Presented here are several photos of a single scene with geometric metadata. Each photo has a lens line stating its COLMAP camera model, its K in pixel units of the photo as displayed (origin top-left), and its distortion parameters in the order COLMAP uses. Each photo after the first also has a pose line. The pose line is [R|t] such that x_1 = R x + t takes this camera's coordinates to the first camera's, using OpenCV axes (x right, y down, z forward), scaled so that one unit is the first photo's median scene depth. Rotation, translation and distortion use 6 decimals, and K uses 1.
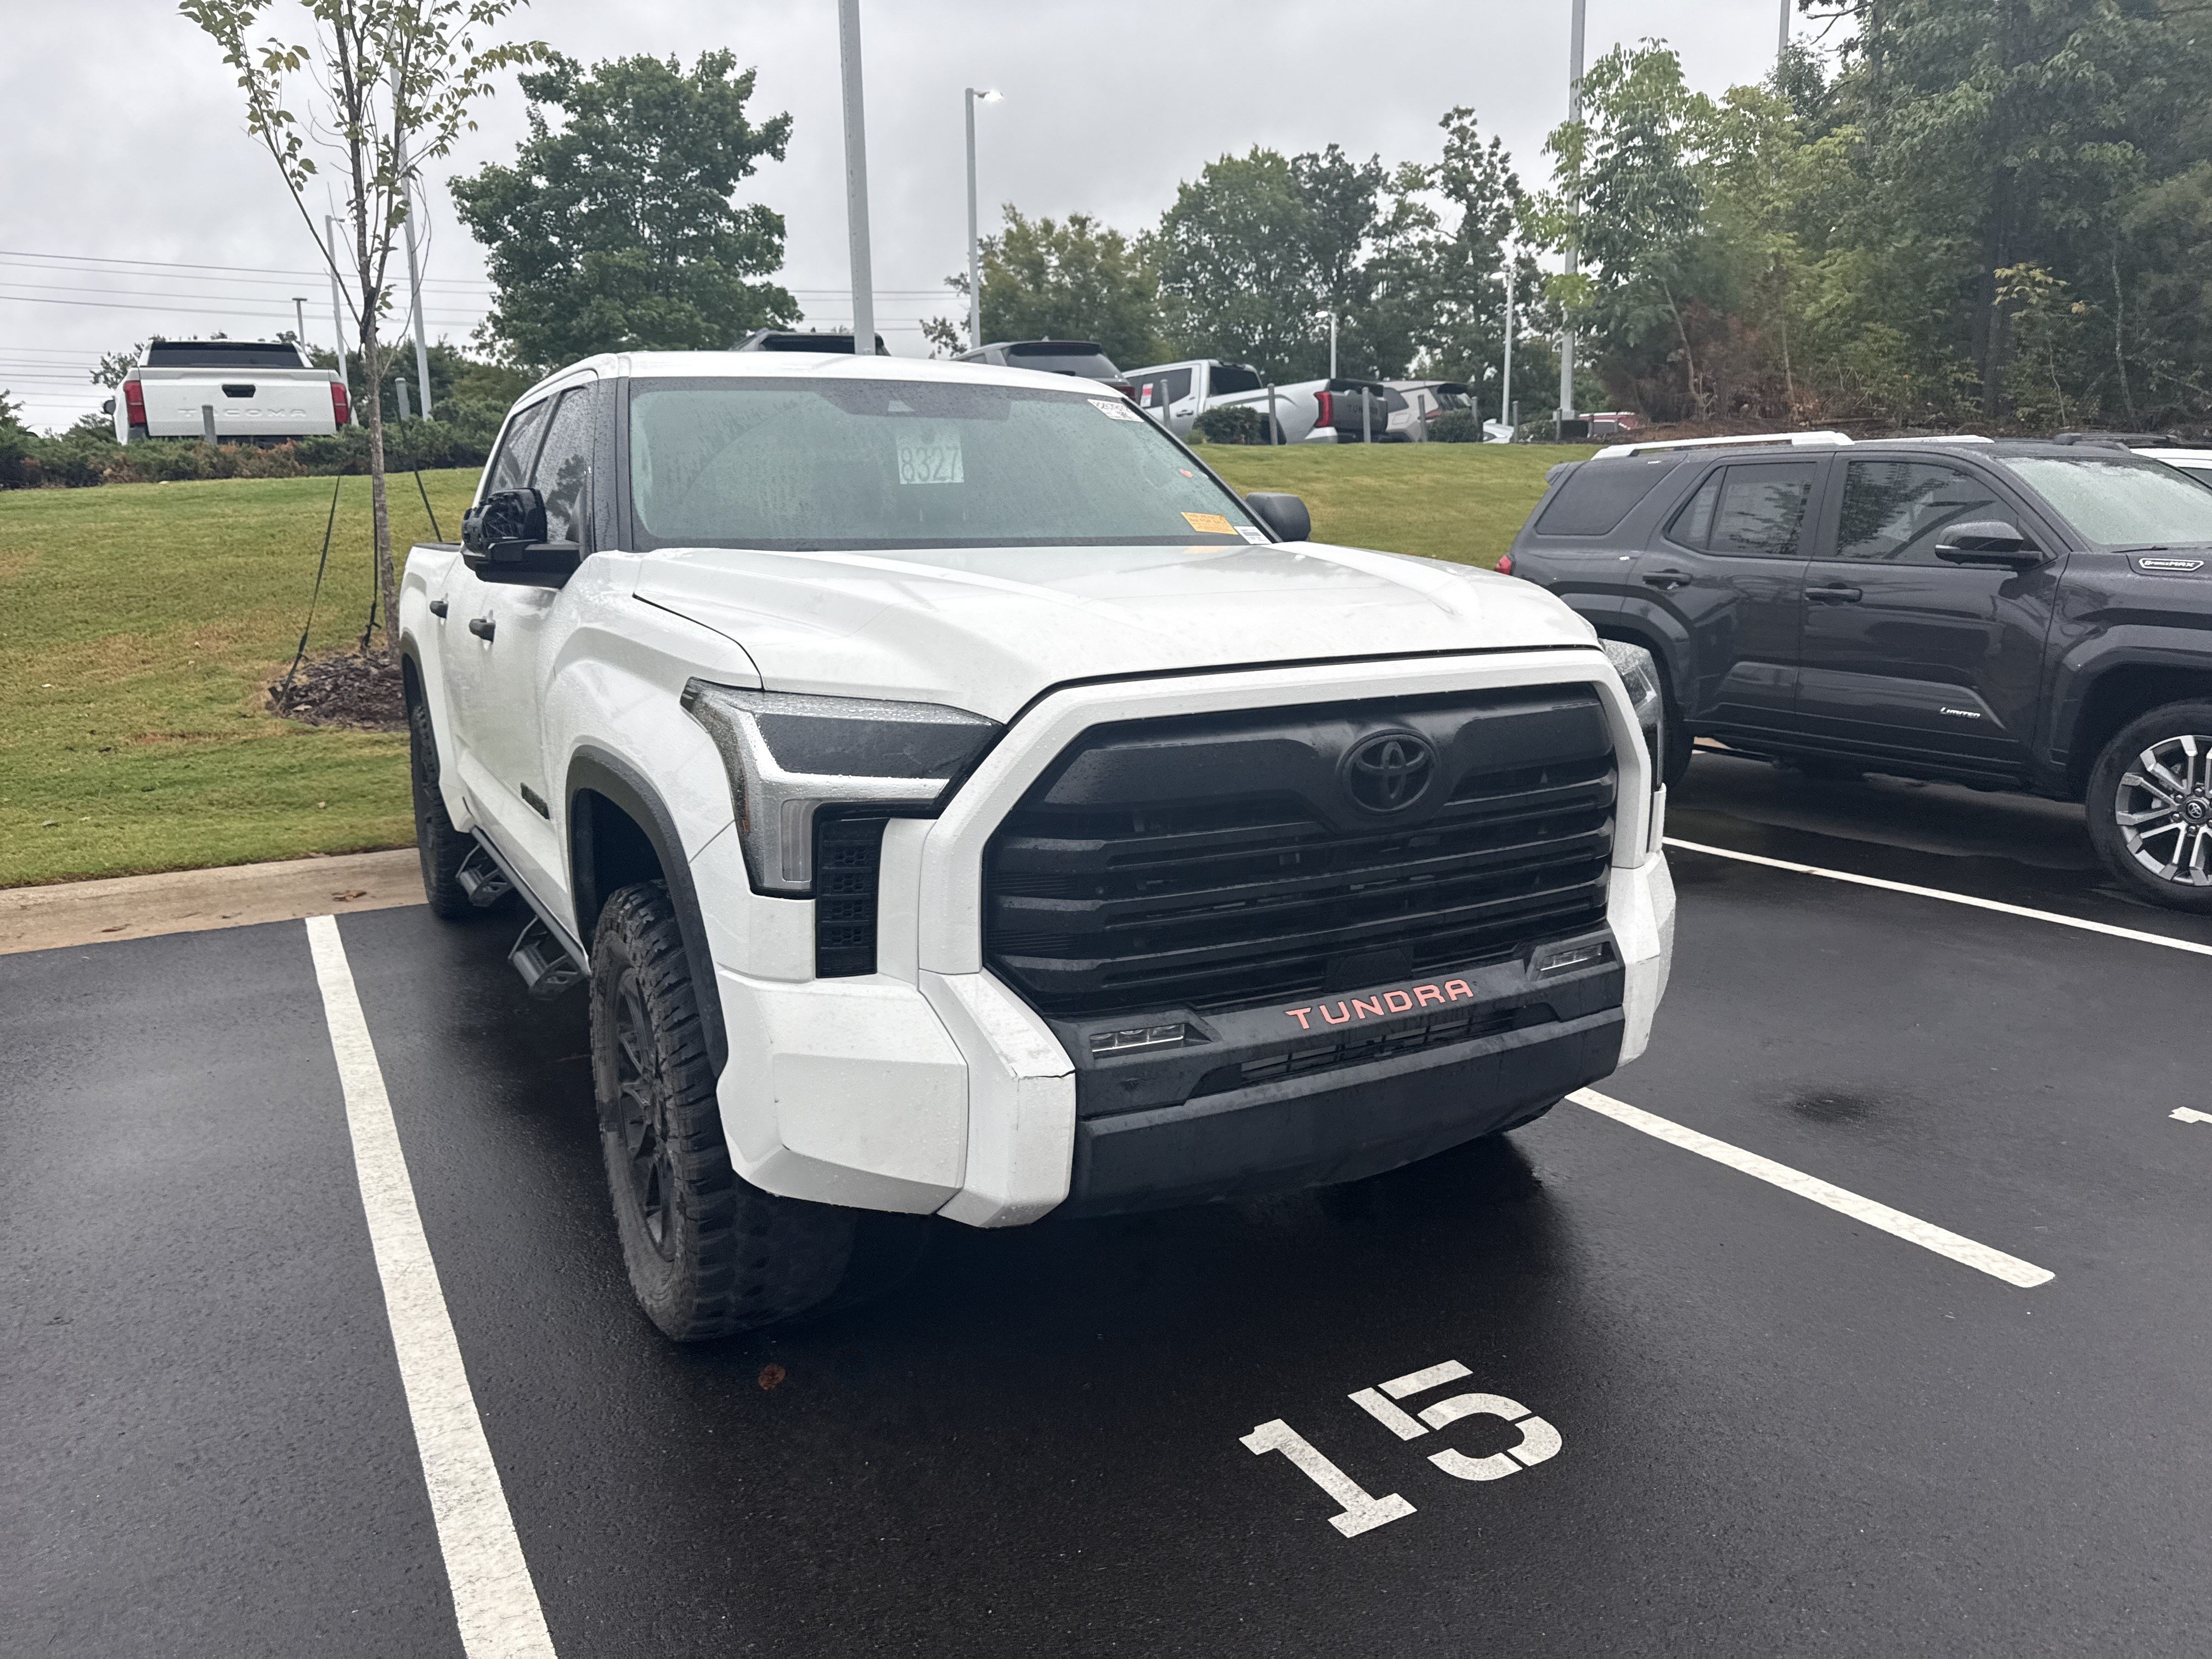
lens RADIAL K [[1600.2, 0, 1094.9], [0, 1600.2, 825.3], [0, 0, 1]] dist [0.024218, -0.018854]
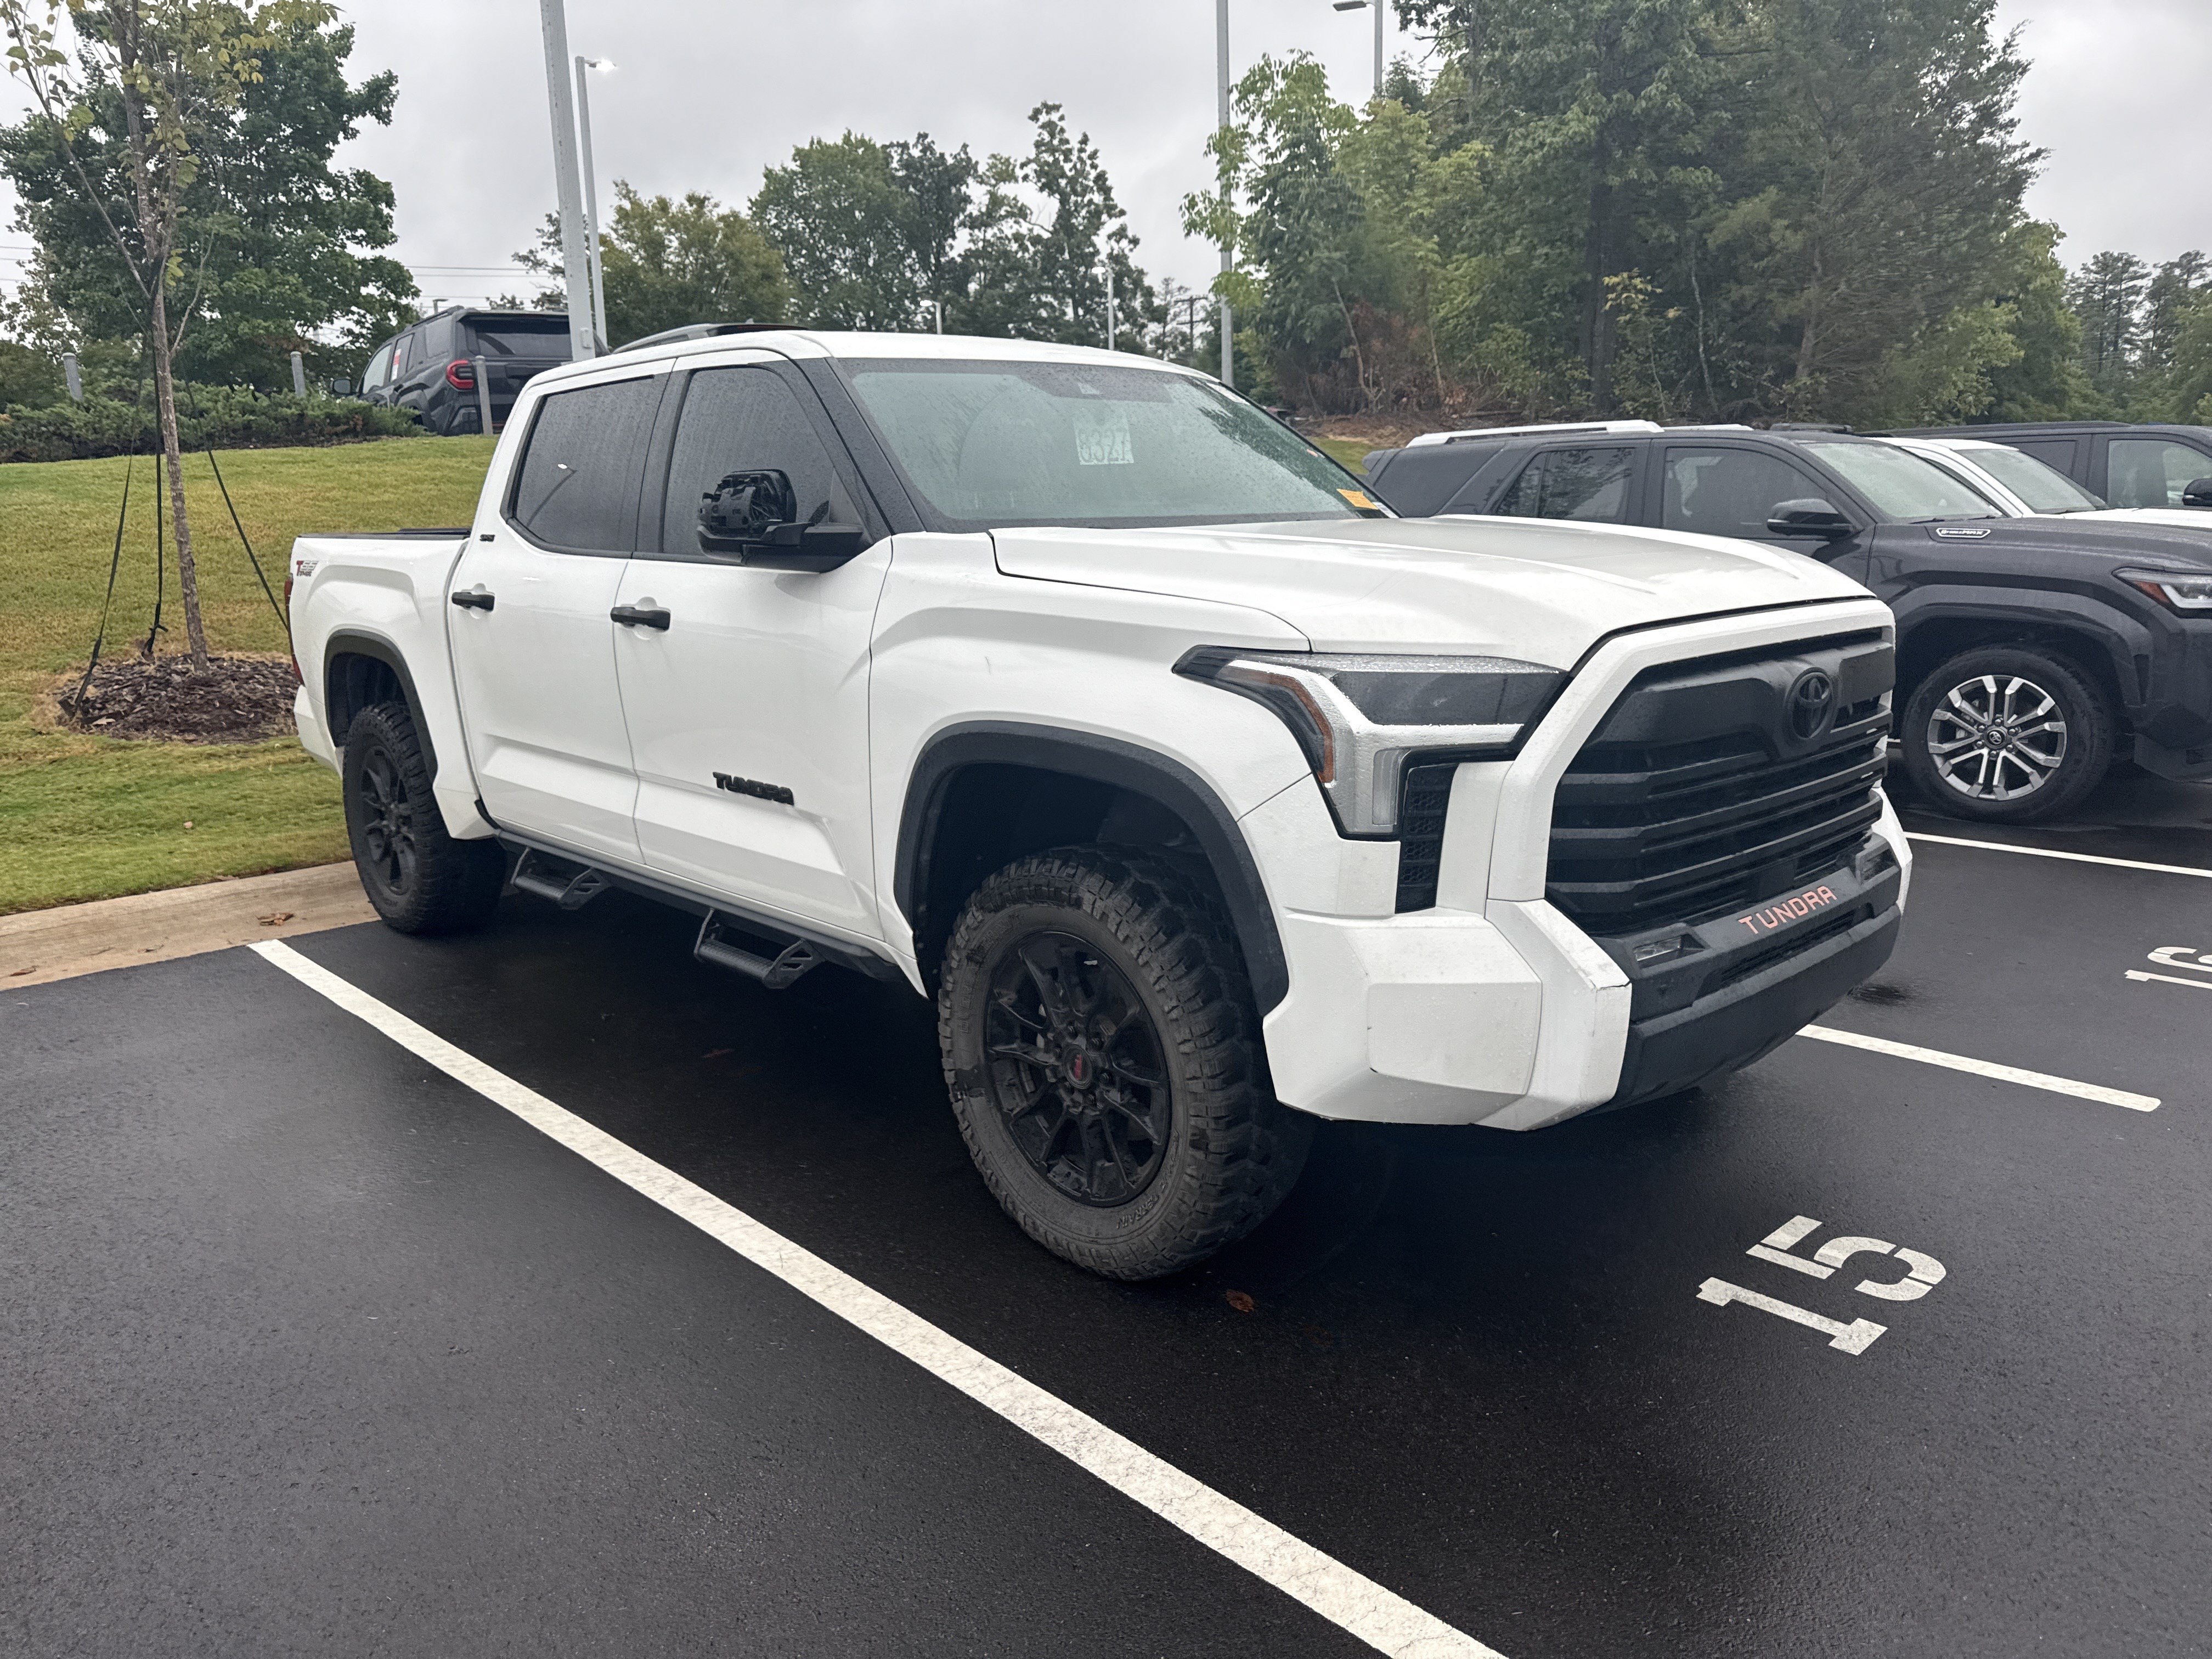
lens RADIAL K [[1600.2, 0, 1075.1], [0, 1600.2, 843.2], [0, 0, 1]] dist [0.024218, -0.018854]
pose [[0.970341, -0.057673, 0.234761, -0.243397], [0.053792, 0.998289, 0.022910, 0.004154], [-0.235681, -0.009603, 0.971783, -0.002532]]
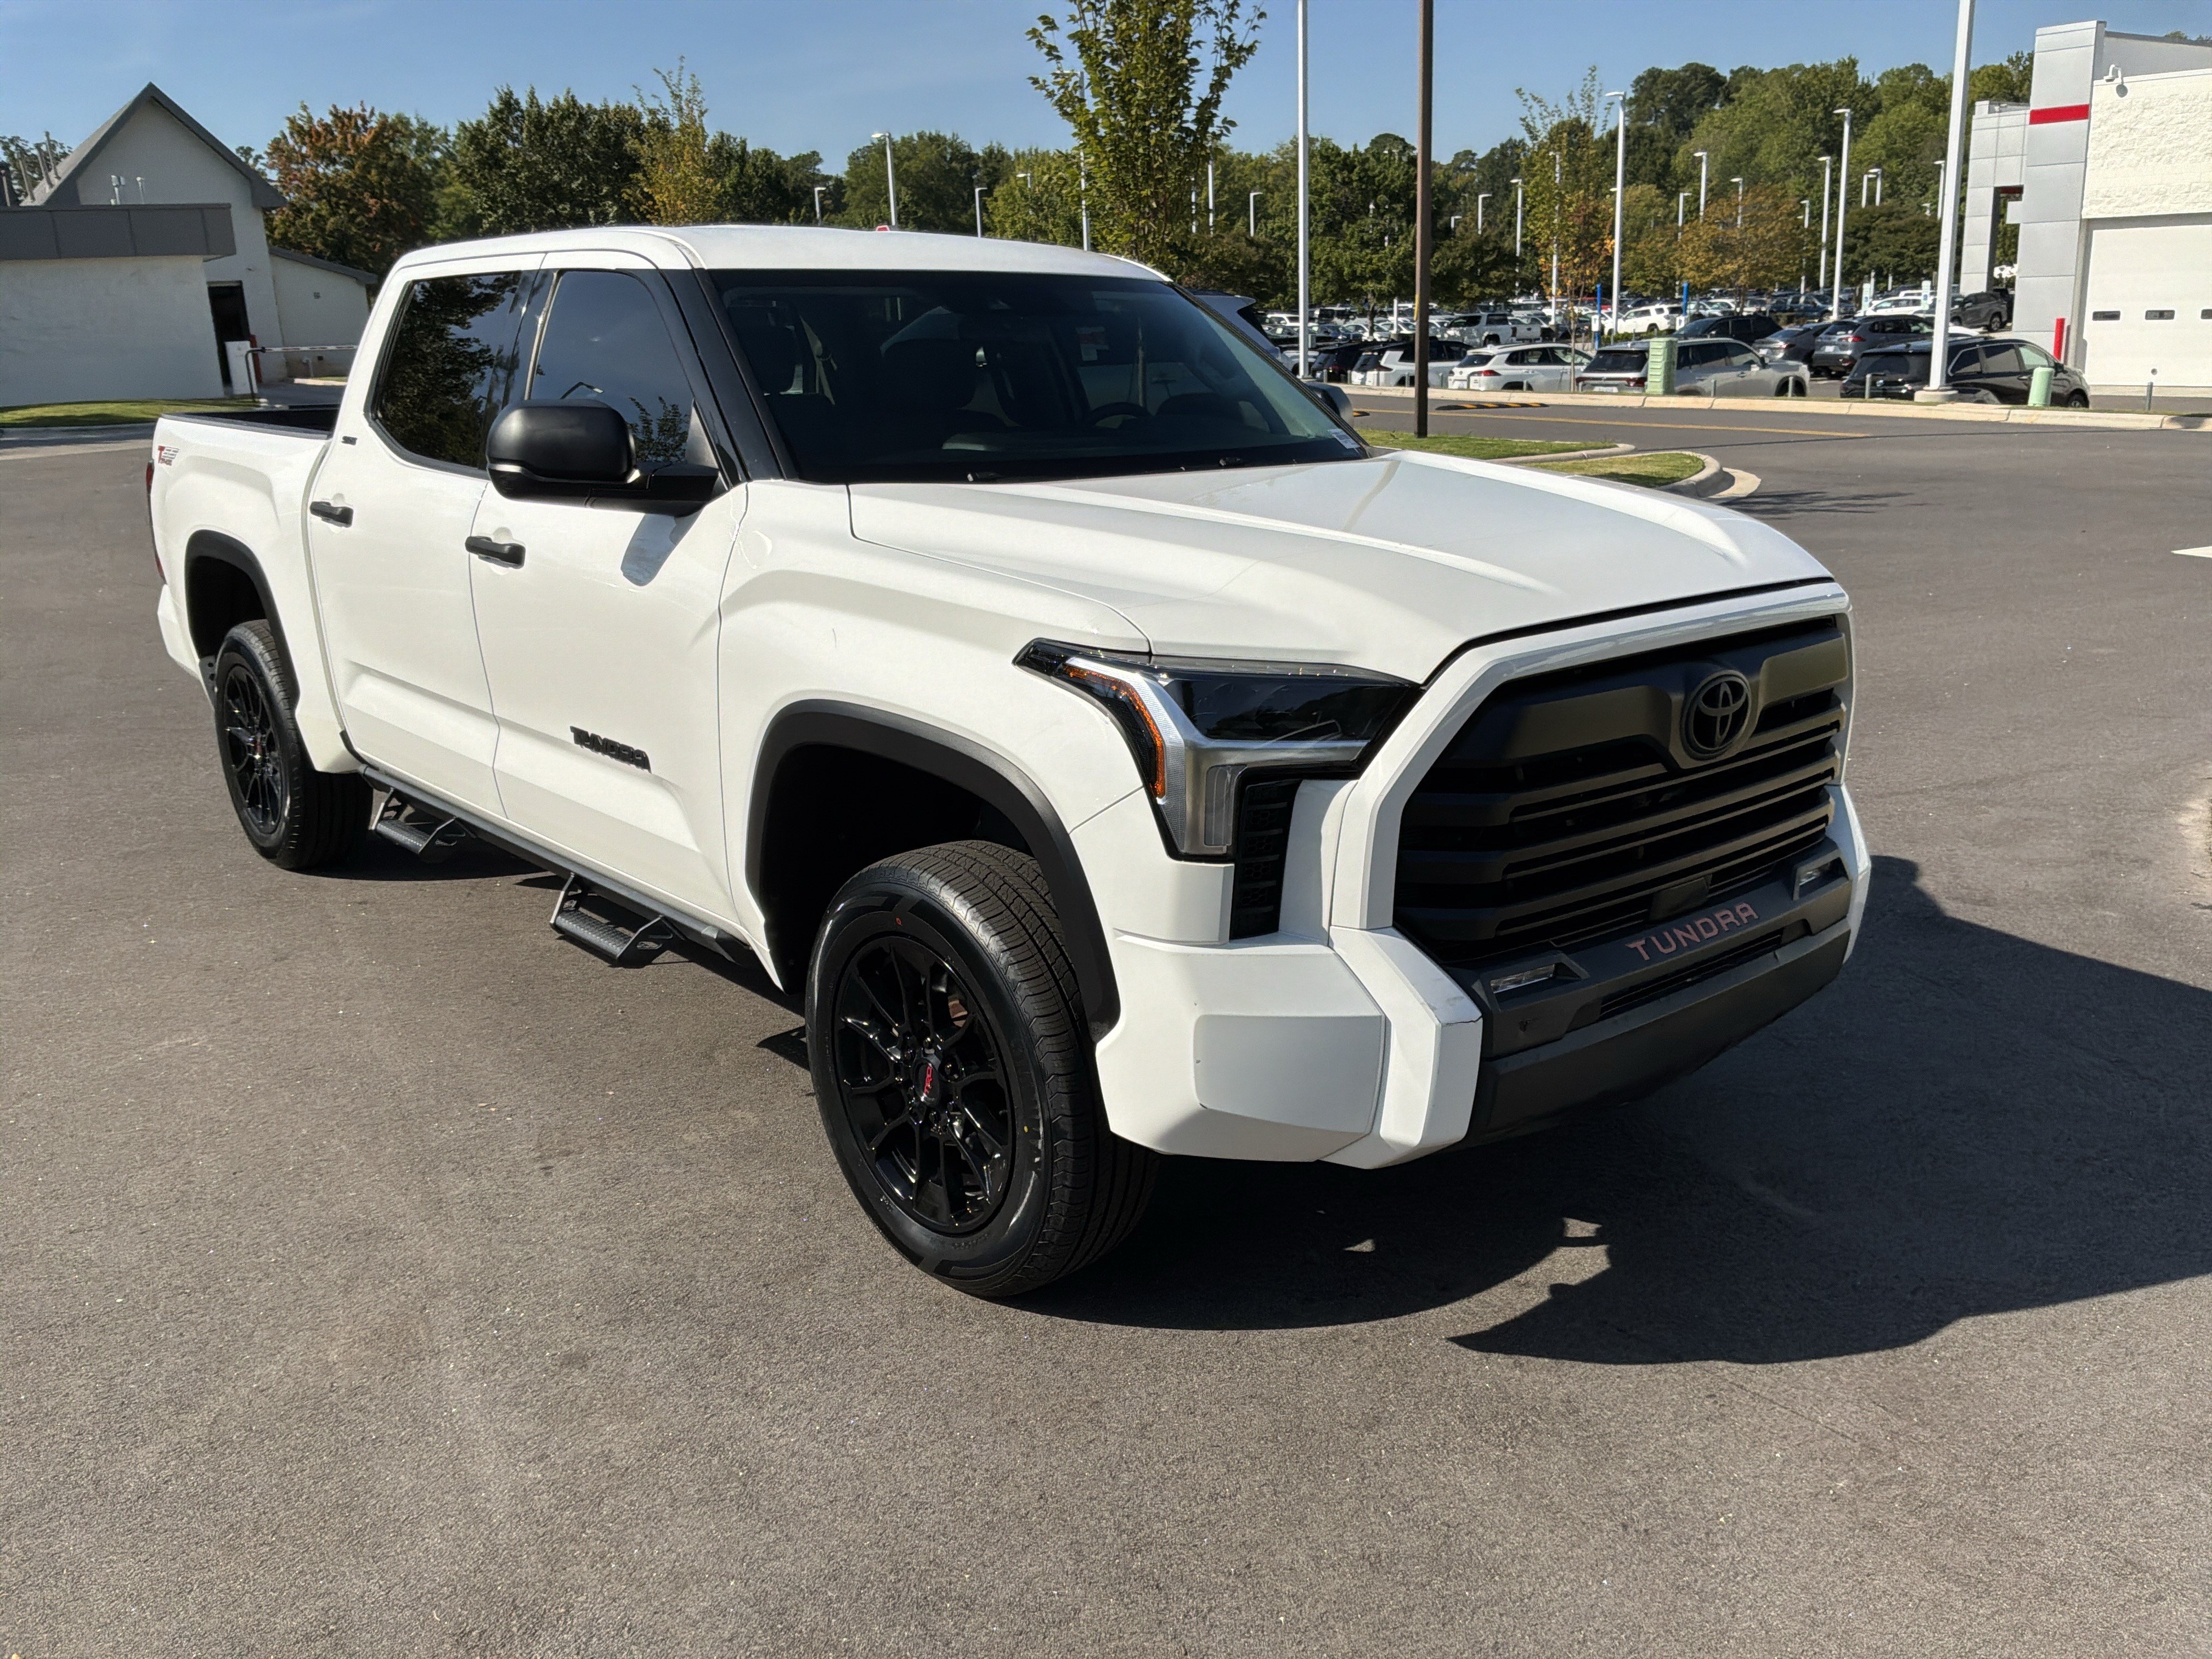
lens RADIAL K [[1895.7, 0, 1097.9], [0, 1895.7, 824.2], [0, 0, 1]] dist [0.007258, -0.021846]
pose [[0.977439, -0.045936, 0.206163, -0.190049], [0.030930, 0.996671, 0.075430, -0.026927], [-0.208942, -0.067351, 0.975606, -0.055416]]
